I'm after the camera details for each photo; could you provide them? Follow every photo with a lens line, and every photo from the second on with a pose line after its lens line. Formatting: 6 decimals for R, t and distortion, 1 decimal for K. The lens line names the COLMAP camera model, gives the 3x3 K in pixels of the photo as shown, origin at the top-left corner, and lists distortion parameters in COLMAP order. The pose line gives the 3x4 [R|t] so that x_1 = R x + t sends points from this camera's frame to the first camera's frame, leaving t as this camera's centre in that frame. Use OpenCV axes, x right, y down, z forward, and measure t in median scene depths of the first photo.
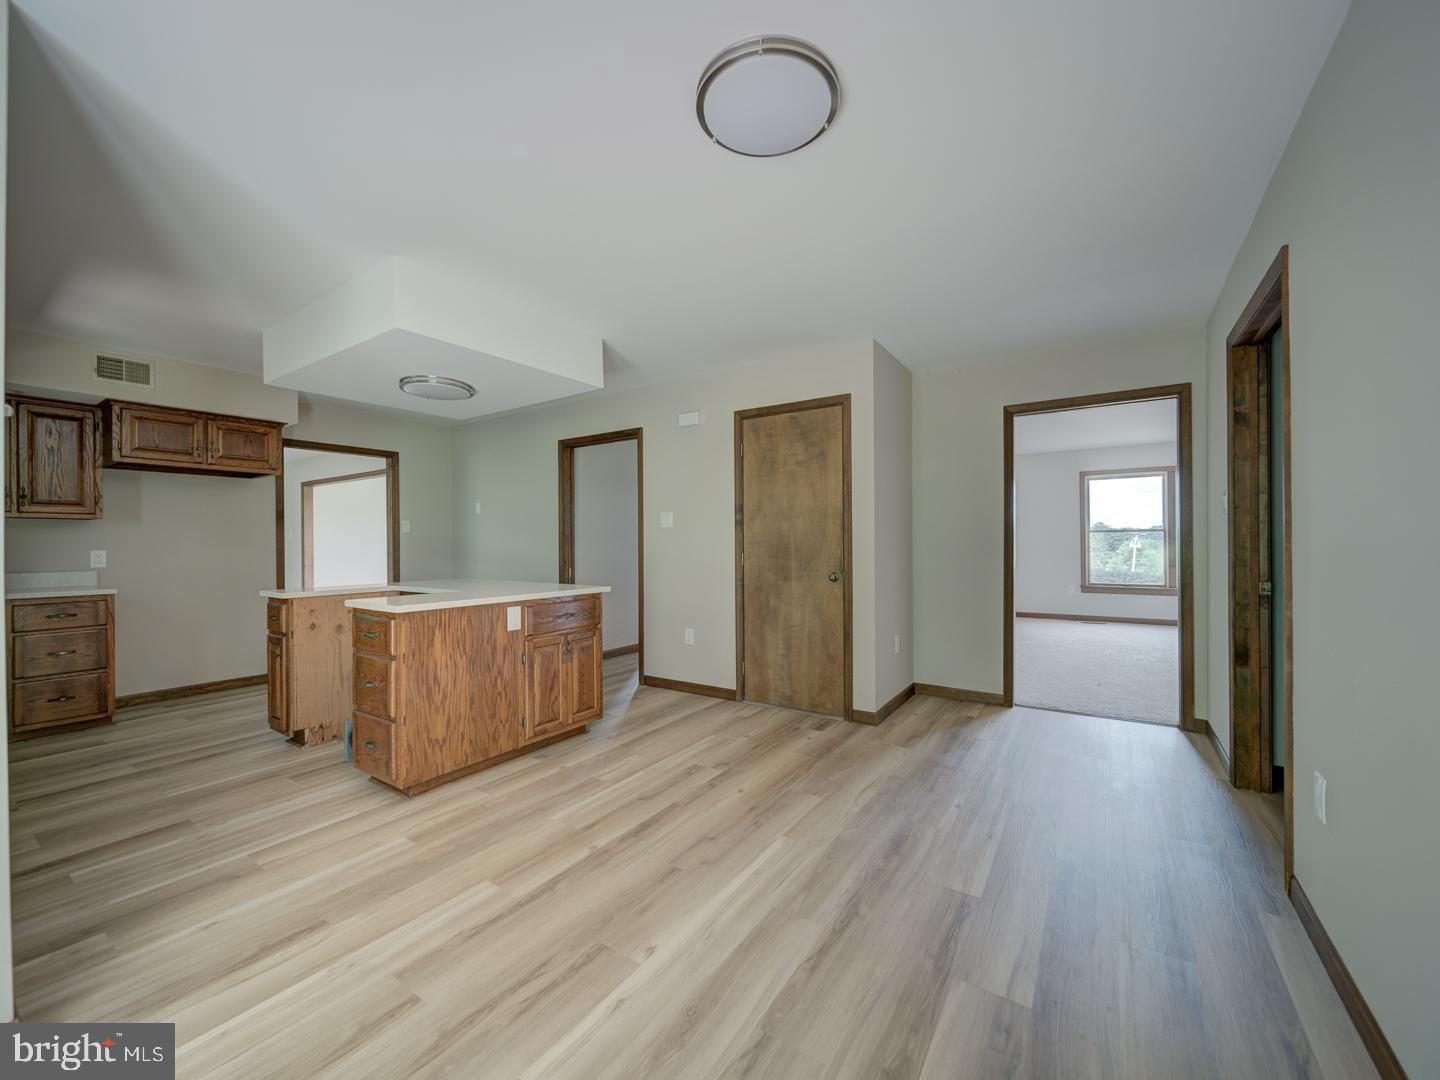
lens RADIAL K [[567.7, 0, 725.0], [0, 567.7, 542.7], [0, 0, 1]] dist [-0.001361, -0.000102]
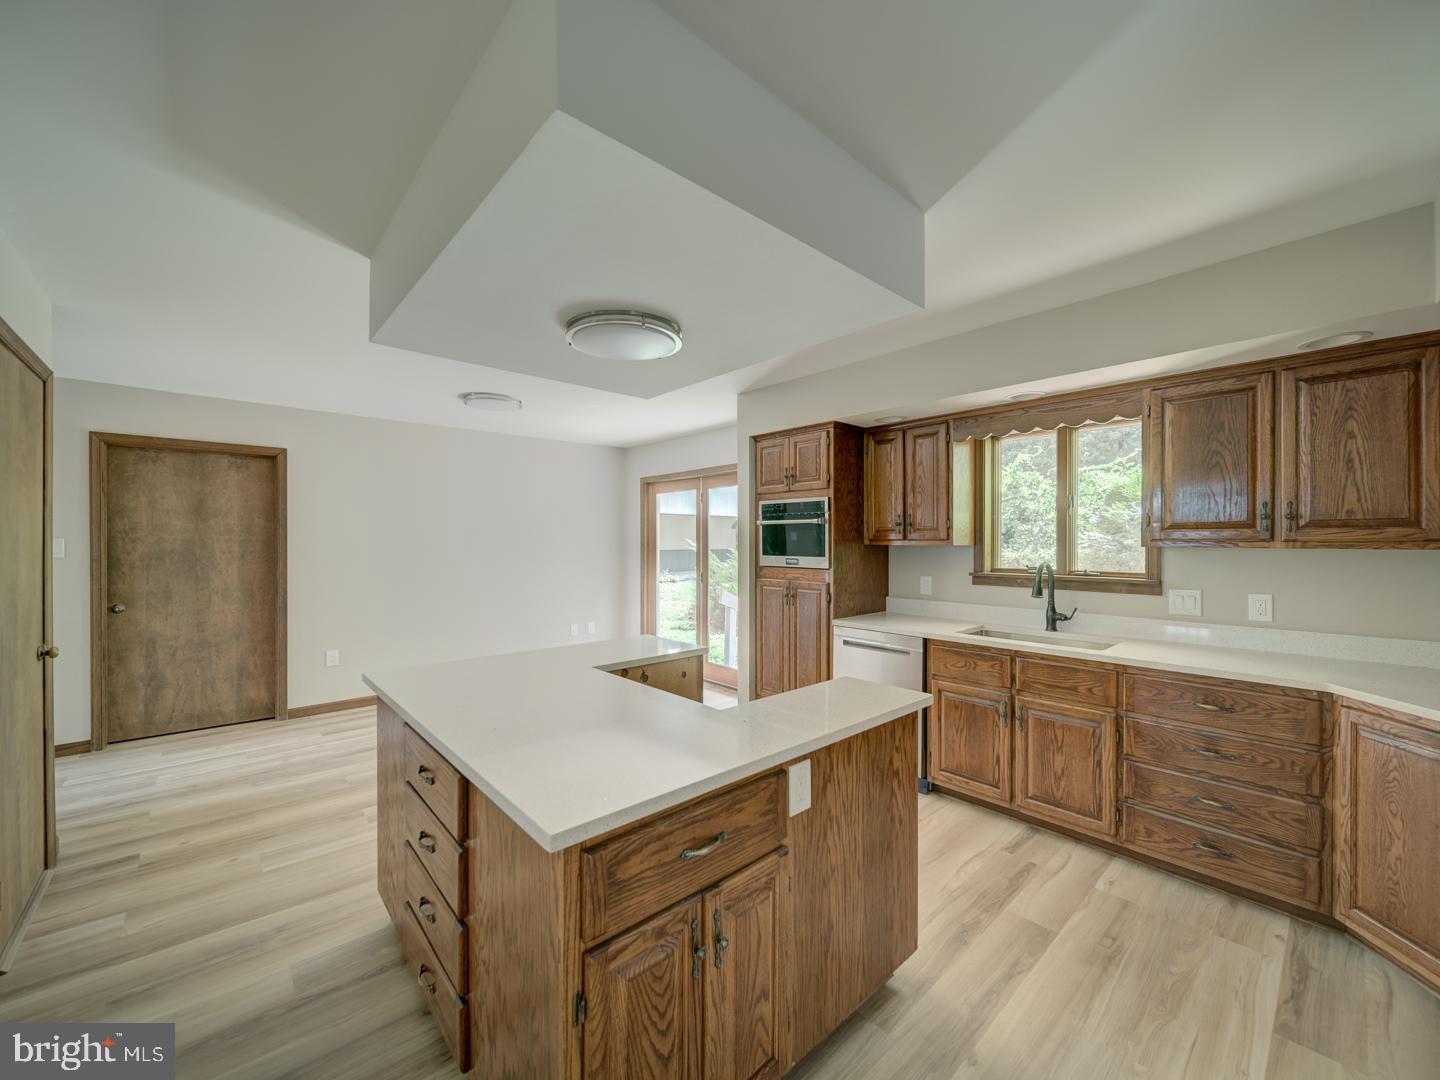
lens RADIAL K [[567.7, 0, 725.0], [0, 567.7, 542.7], [0, 0, 1]] dist [-0.001361, -0.000102]
pose [[-0.969367, 0.005935, 0.245546, -0.899196], [0.006792, 0.999973, 0.002640, -0.075028], [-0.245524, 0.004227, -0.969381, 1.853501]]
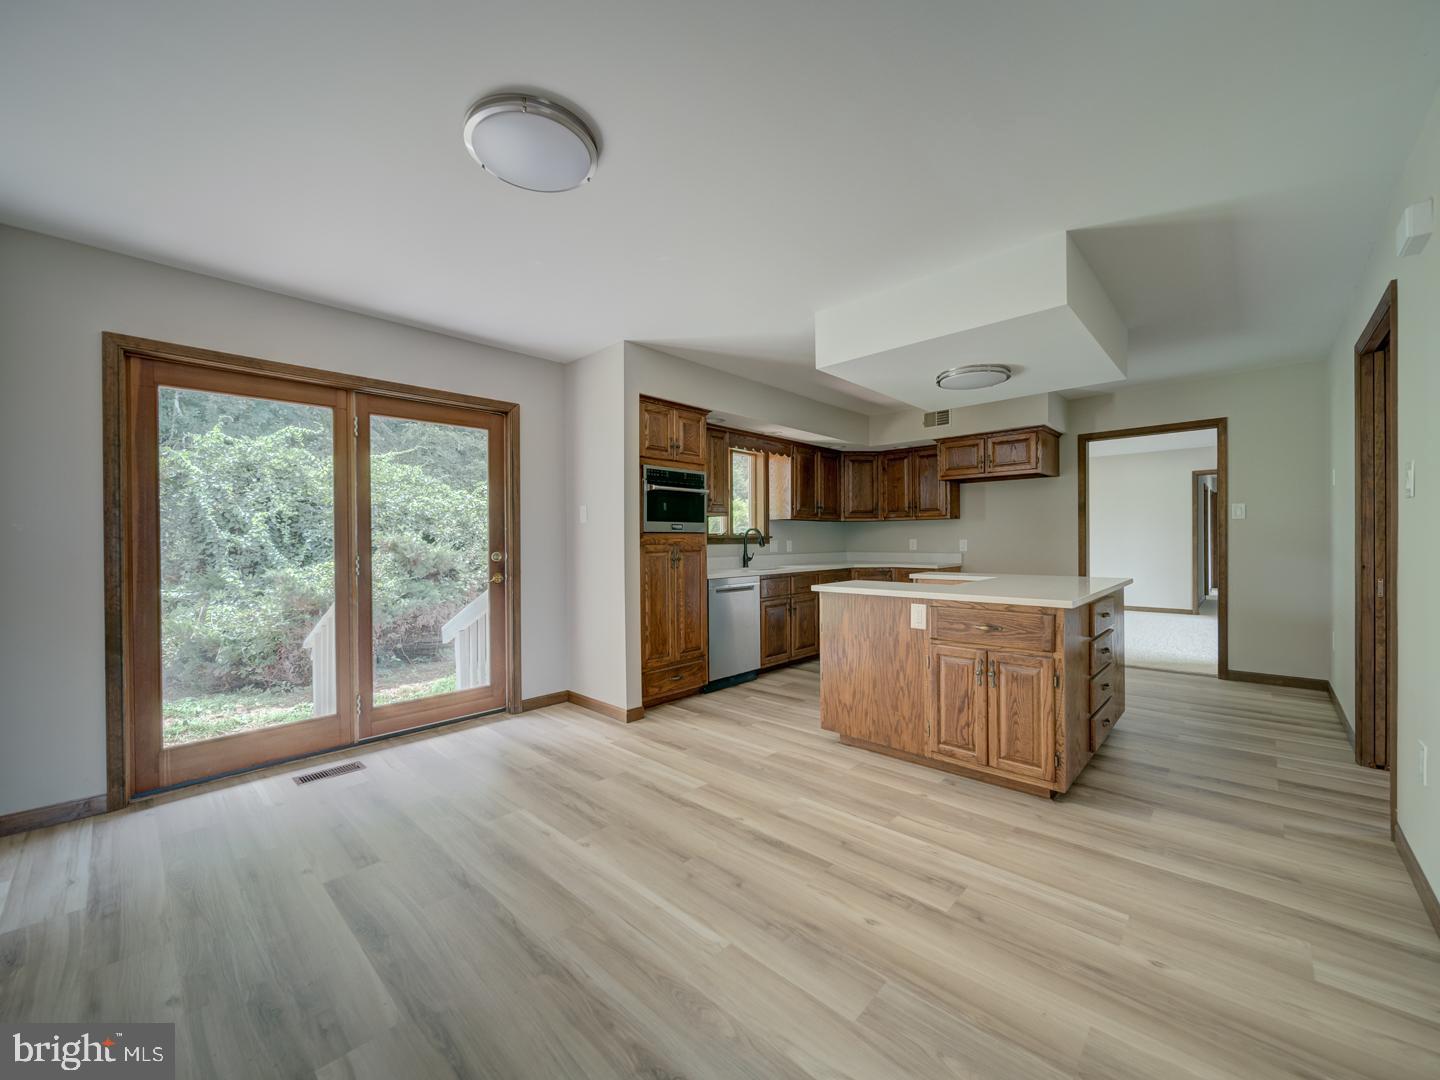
lens RADIAL K [[567.7, 0, 725.0], [0, 567.7, 542.7], [0, 0, 1]] dist [-0.001361, -0.000102]
pose [[-0.165726, 0.012531, -0.986092, 0.641174], [0.010730, 0.999883, 0.010903, -0.002536], [0.986113, -0.008774, -0.165841, 0.884871]]
